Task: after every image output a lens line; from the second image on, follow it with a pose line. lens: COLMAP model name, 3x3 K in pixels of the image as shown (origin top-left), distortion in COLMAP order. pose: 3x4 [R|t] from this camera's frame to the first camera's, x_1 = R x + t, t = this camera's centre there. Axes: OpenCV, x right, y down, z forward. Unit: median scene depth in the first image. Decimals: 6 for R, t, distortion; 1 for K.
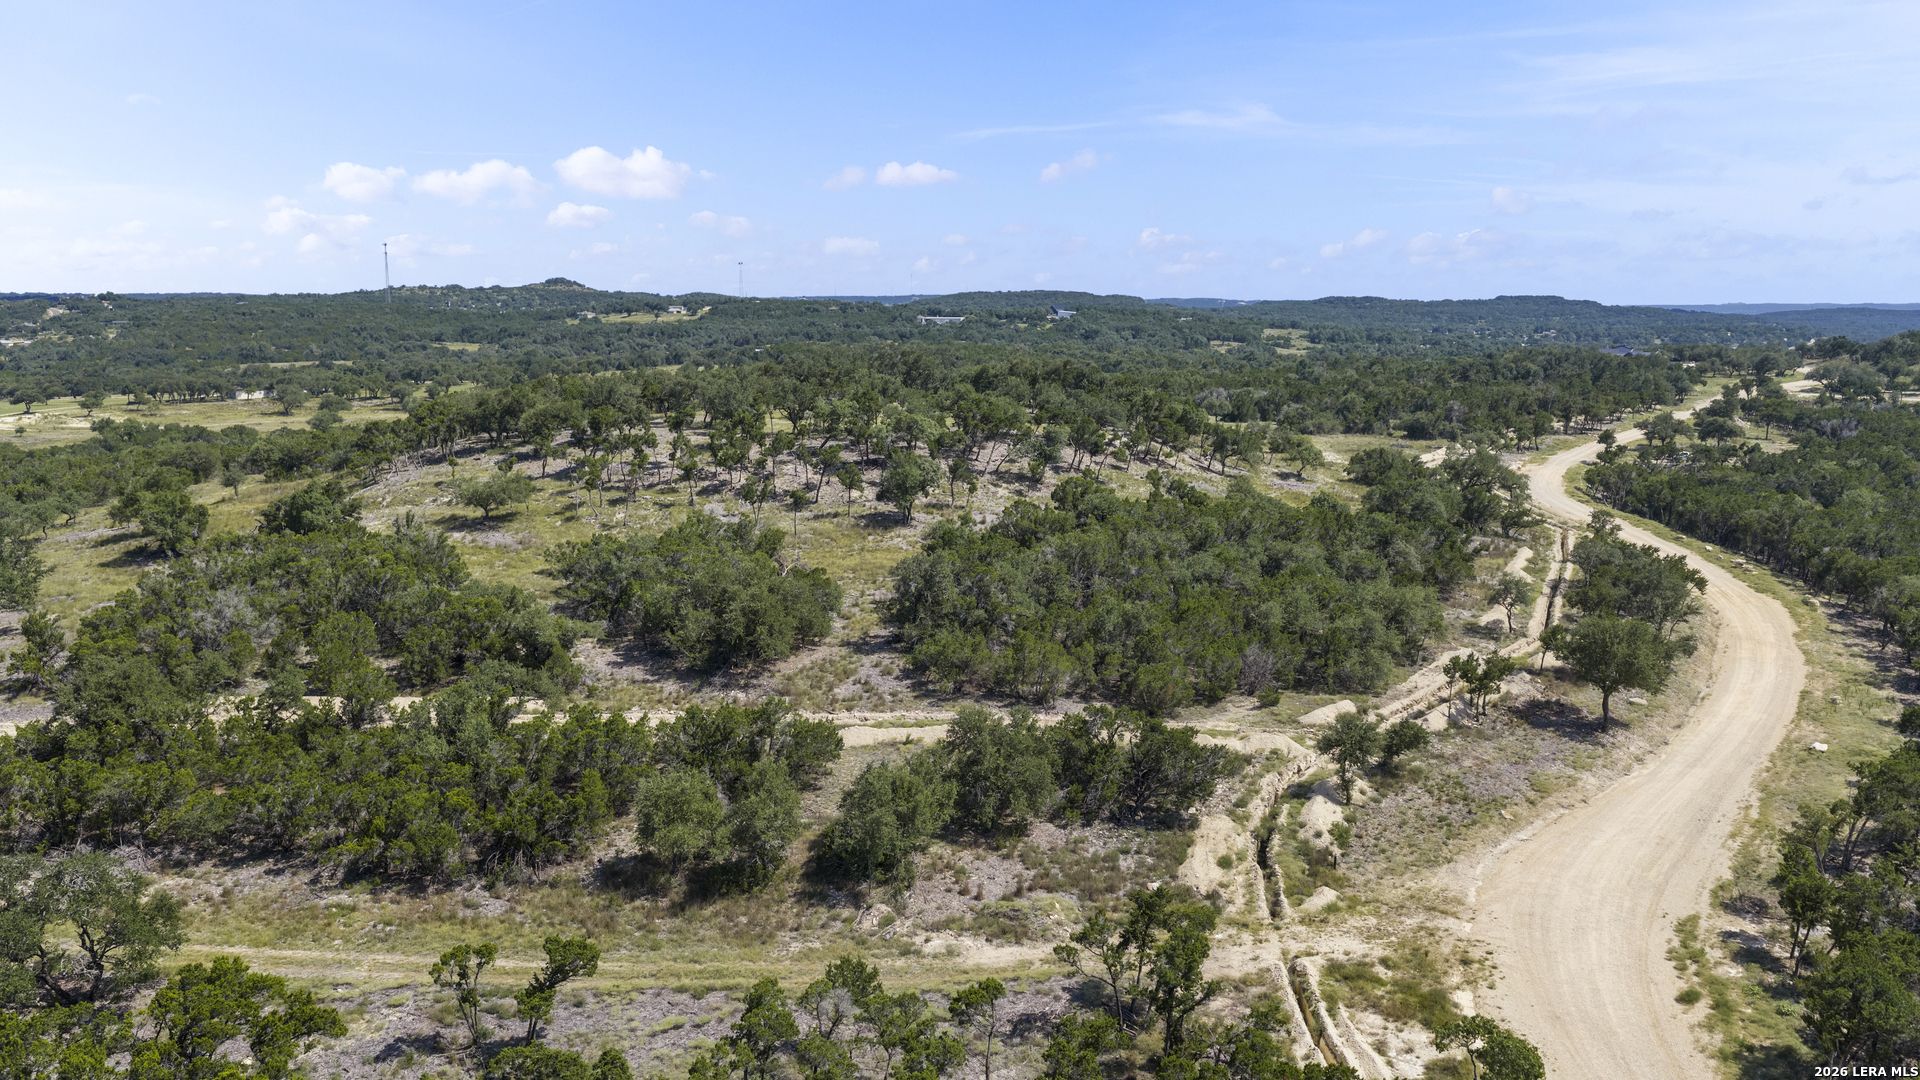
lens RADIAL K [[1621.3, 0, 967.6], [0, 1621.3, 535.3], [0, 0, 1]] dist [0.037712, -0.074326]
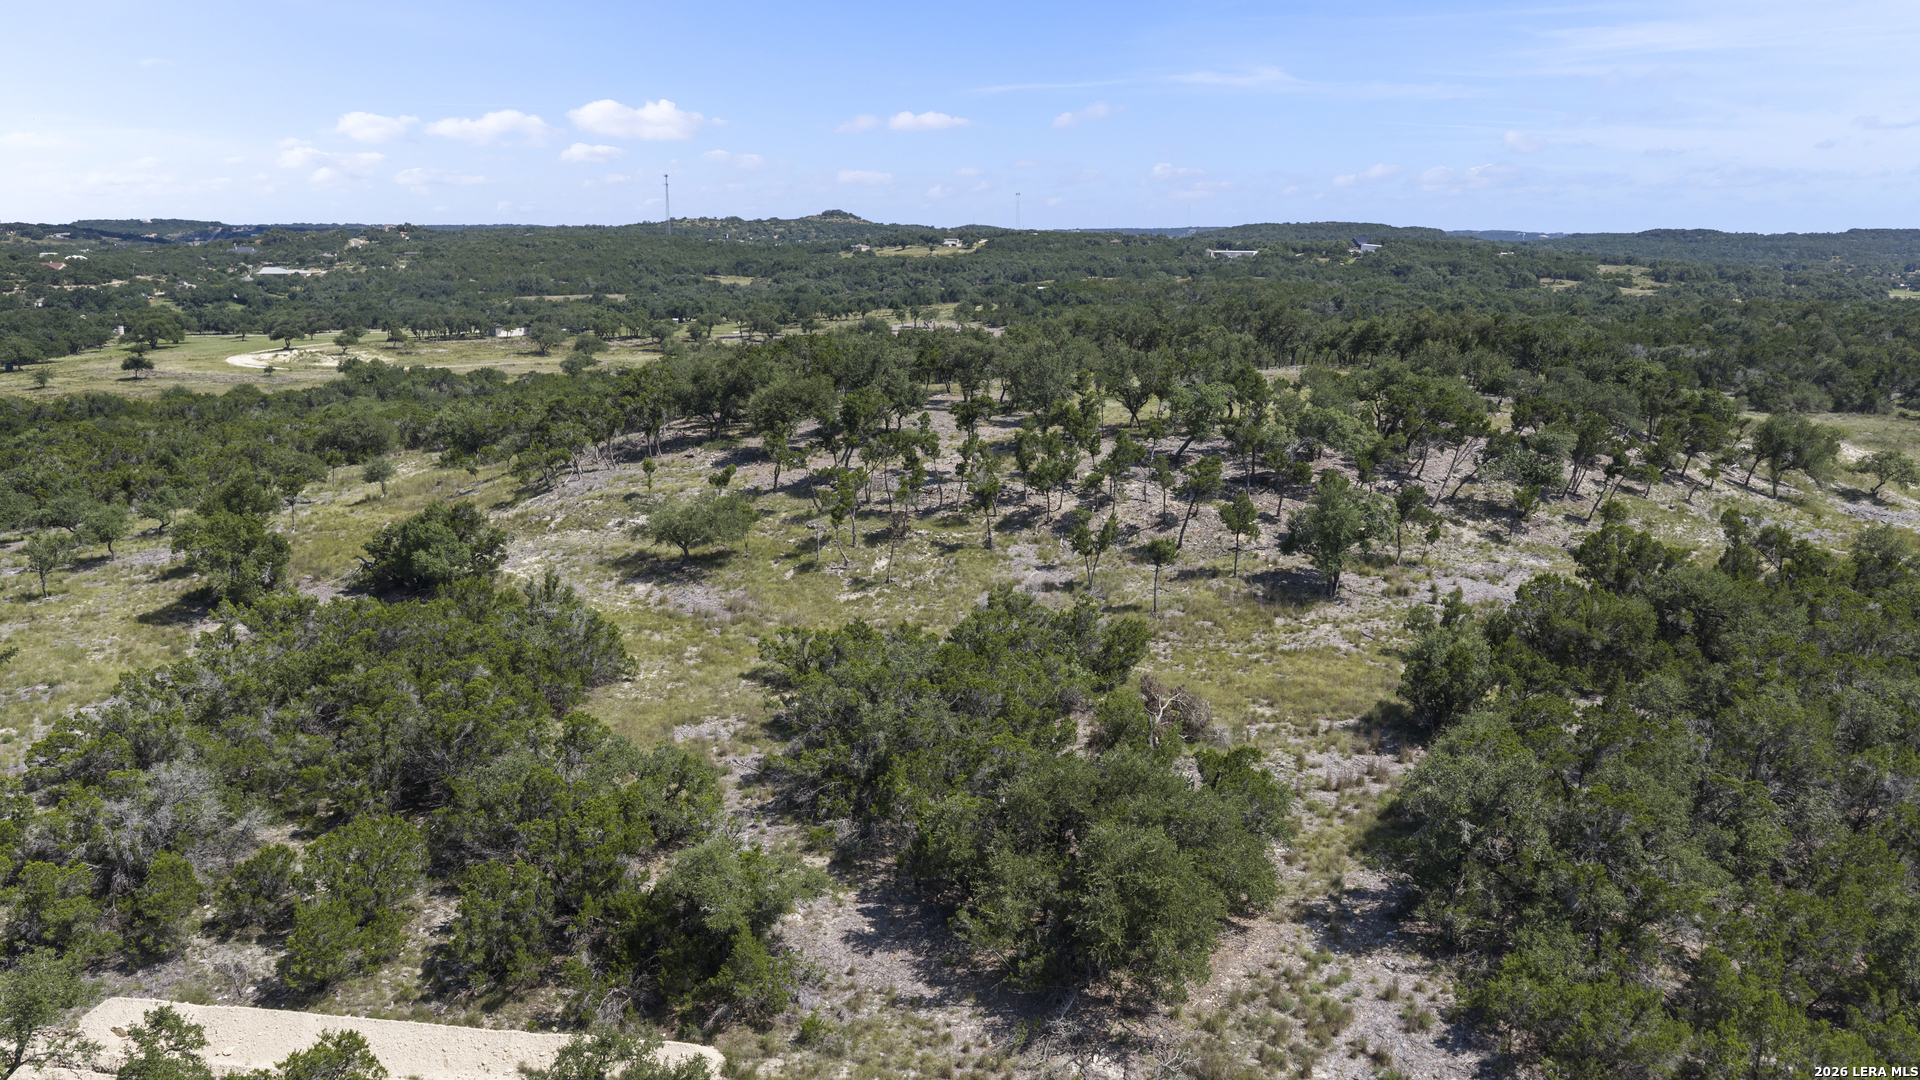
lens RADIAL K [[1621.3, 0, 967.6], [0, 1621.3, 535.3], [0, 0, 1]] dist [0.037712, -0.074326]
pose [[0.986458, 0.031974, -0.160868, -0.062780], [-0.025448, 0.998774, 0.042464, -0.043507], [0.162029, -0.037795, 0.986062, 0.302656]]
